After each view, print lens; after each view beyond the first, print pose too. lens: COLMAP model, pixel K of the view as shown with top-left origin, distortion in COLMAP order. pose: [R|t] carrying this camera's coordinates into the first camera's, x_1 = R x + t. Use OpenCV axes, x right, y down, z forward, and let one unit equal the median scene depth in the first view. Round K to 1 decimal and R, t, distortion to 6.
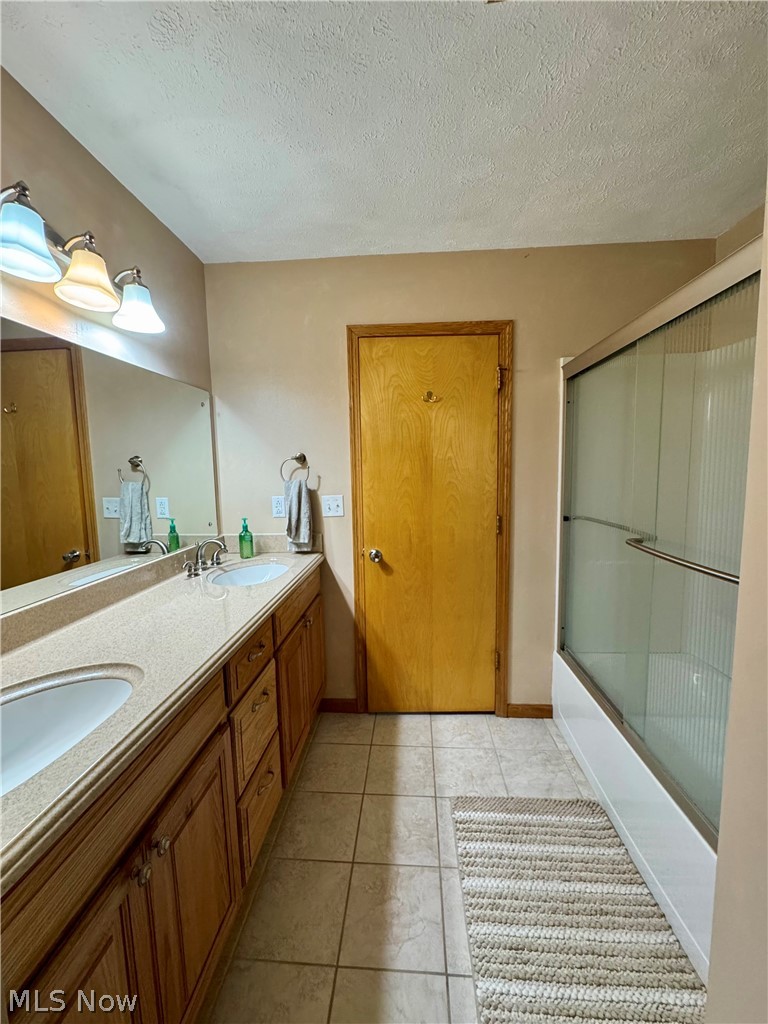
lens RADIAL K [[411.9, 0, 386.6], [0, 411.9, 509.4], [0, 0, 1]] dist [-0.001594, 0.000004]
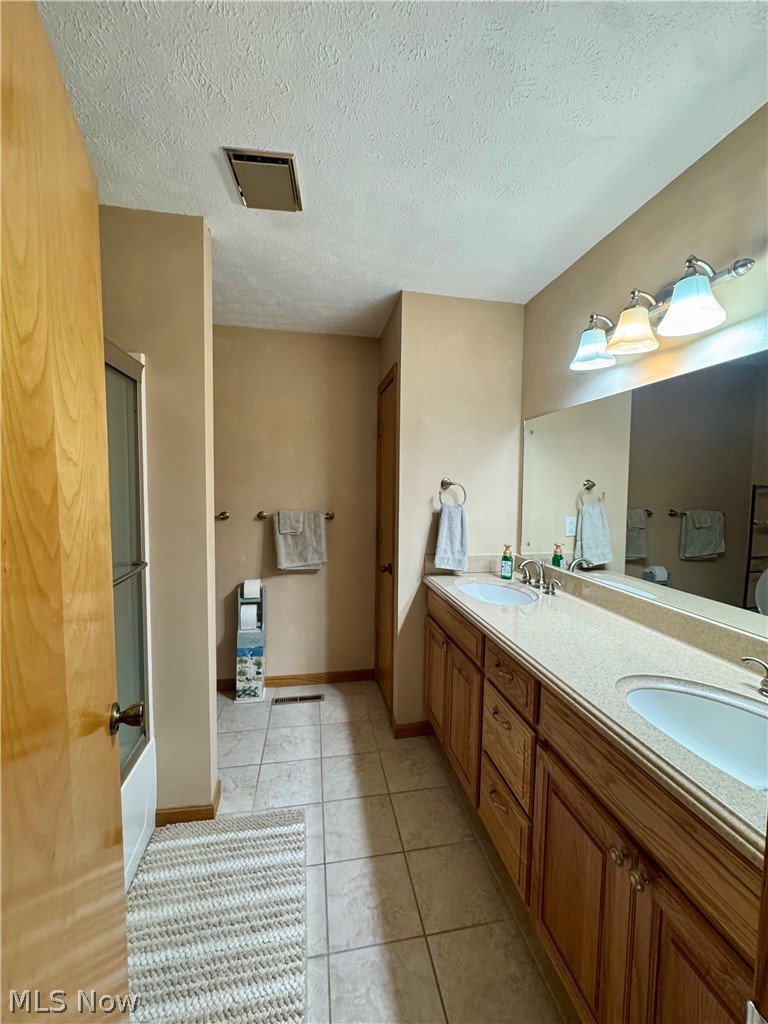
lens RADIAL K [[411.9, 0, 386.6], [0, 411.9, 509.4], [0, 0, 1]] dist [-0.001594, 0.000004]
pose [[-0.969393, 0.020078, -0.244692, 0.214974], [-0.020994, 0.986221, 0.164094, -0.217249], [0.244615, 0.164209, -0.955614, 1.805171]]
